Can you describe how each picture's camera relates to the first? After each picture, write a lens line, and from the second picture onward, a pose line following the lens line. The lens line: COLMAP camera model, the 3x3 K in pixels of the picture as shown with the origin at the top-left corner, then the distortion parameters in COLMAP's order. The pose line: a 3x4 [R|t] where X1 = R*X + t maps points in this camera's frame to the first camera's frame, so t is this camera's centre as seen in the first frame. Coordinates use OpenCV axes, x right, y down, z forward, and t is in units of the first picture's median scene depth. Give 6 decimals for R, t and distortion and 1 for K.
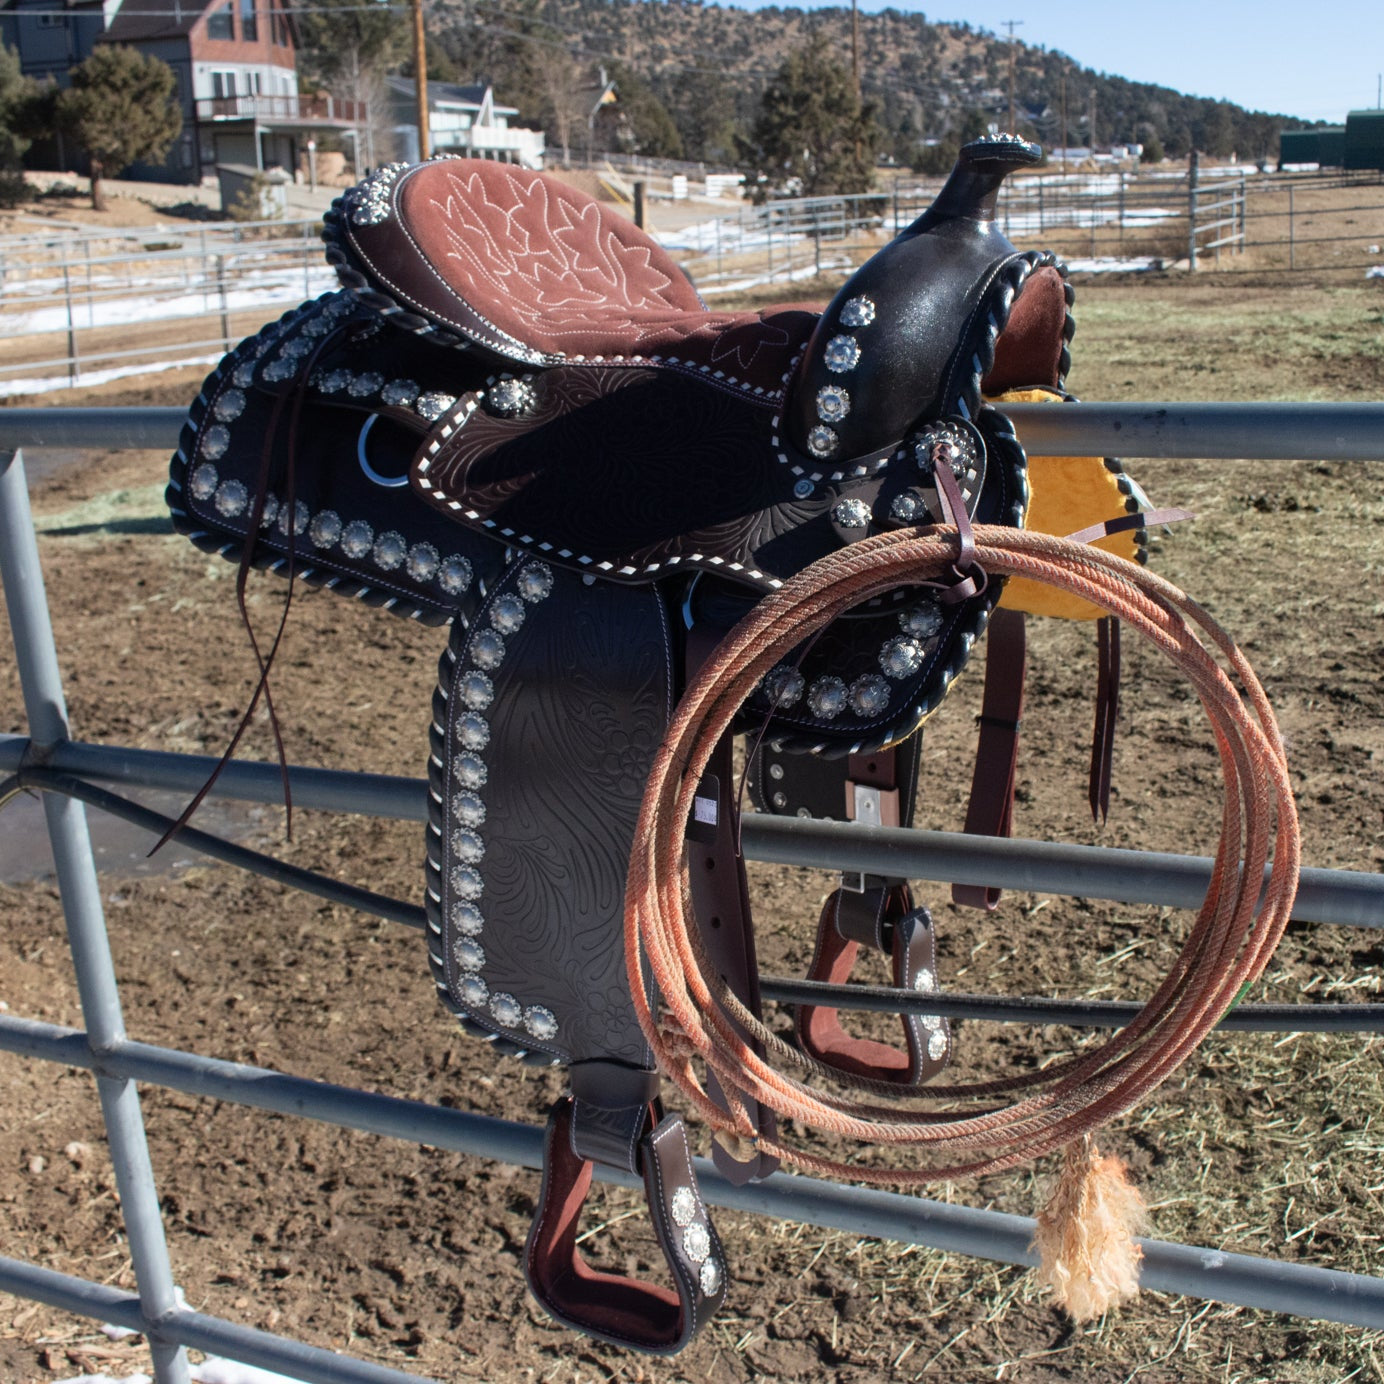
lens RADIAL K [[1951.1, 0, 573.7], [0, 1951.1, 713.6], [0, 0, 1]] dist [-0.116864, 0.000000]
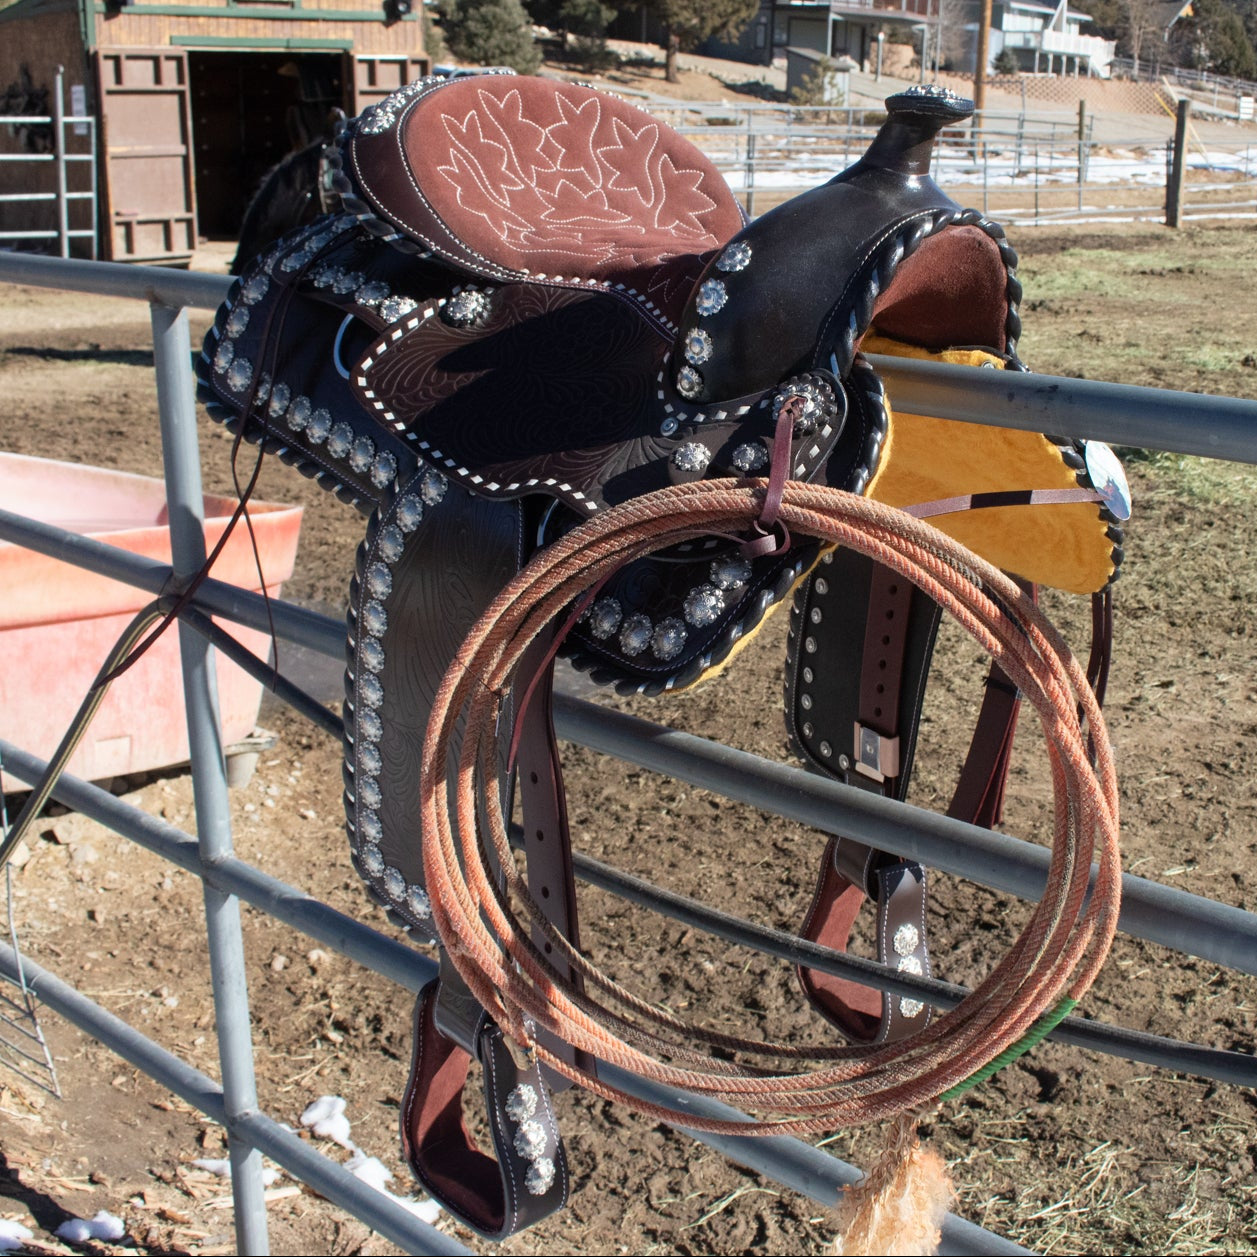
lens RADIAL K [[1915.4, 0, 566.1], [0, 1915.4, 564.1], [0, 0, 1]] dist [-0.124734, 0.000000]
pose [[0.949289, 0.134983, -0.283953, 0.227815], [-0.138286, 0.990356, 0.008479, -0.029266], [0.282359, 0.031217, 0.958801, 0.022856]]
